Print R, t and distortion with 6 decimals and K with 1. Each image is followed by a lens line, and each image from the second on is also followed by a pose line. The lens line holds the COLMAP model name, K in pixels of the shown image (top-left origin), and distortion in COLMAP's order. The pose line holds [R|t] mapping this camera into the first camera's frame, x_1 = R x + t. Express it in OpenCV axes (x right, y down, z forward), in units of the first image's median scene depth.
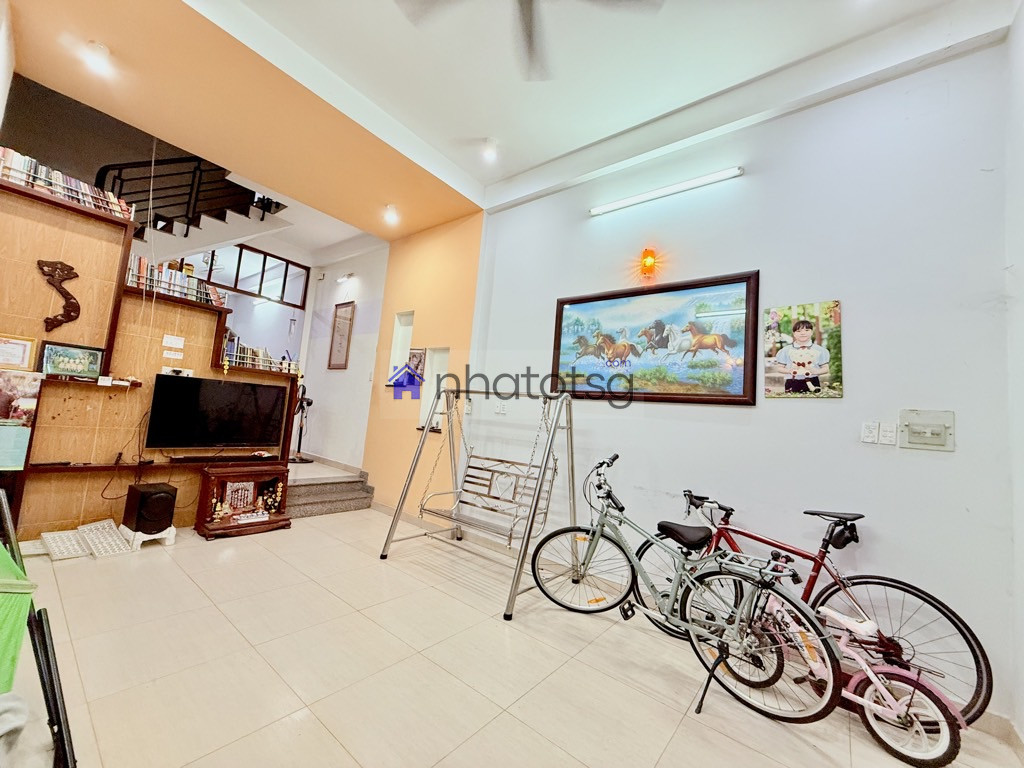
lens RADIAL K [[407.1, 0, 508.3], [0, 407.1, 381.9], [0, 0, 1]] dist [-0.000624, 0.000120]
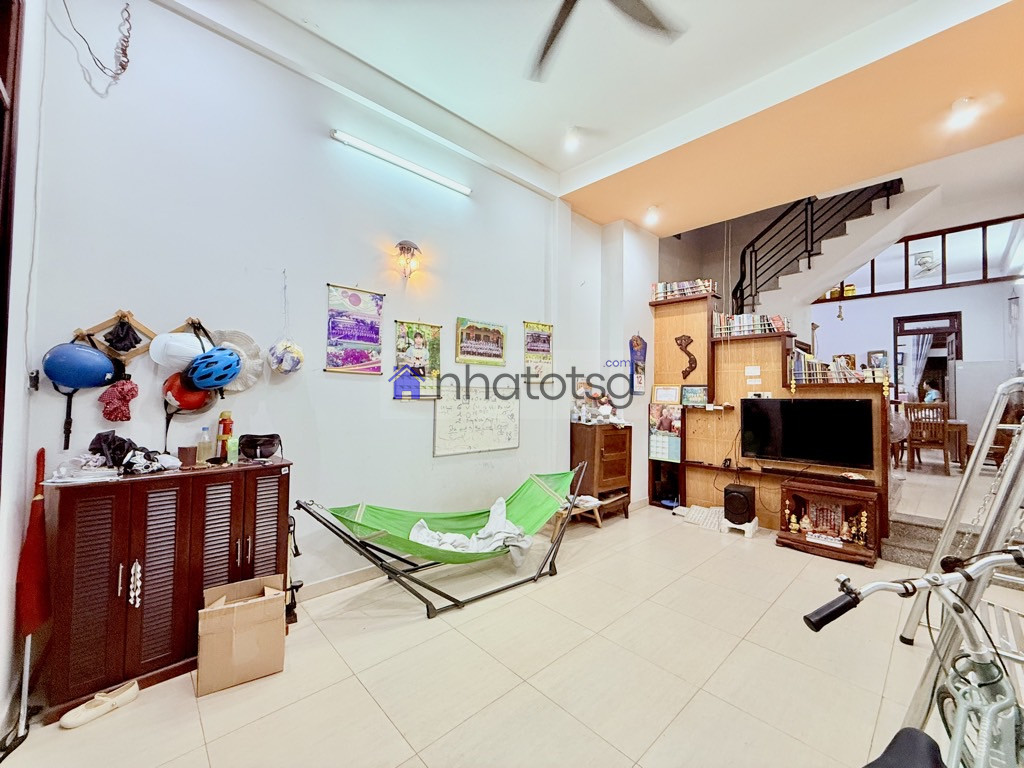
lens RADIAL K [[407.1, 0, 508.3], [0, 407.1, 381.9], [0, 0, 1]] dist [-0.000624, 0.000120]
pose [[-0.149246, -0.122818, -0.981143, 0.476095], [0.060337, 0.989276, -0.133014, 0.051566], [0.986958, -0.079051, -0.140235, 0.445200]]
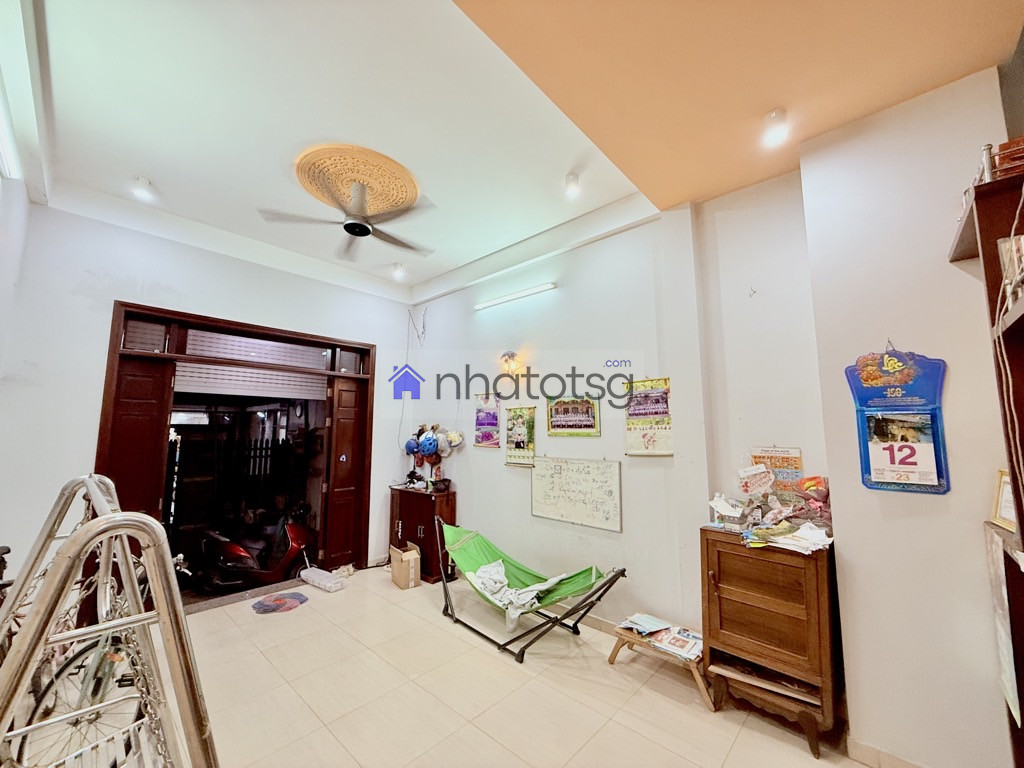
lens RADIAL K [[407.1, 0, 508.3], [0, 407.1, 381.9], [0, 0, 1]] dist [-0.000624, 0.000120]
pose [[-0.992951, -0.084074, 0.083549, -0.420906], [-0.099352, 0.974775, -0.199858, -0.041242], [-0.064639, -0.206750, -0.976256, 1.309236]]
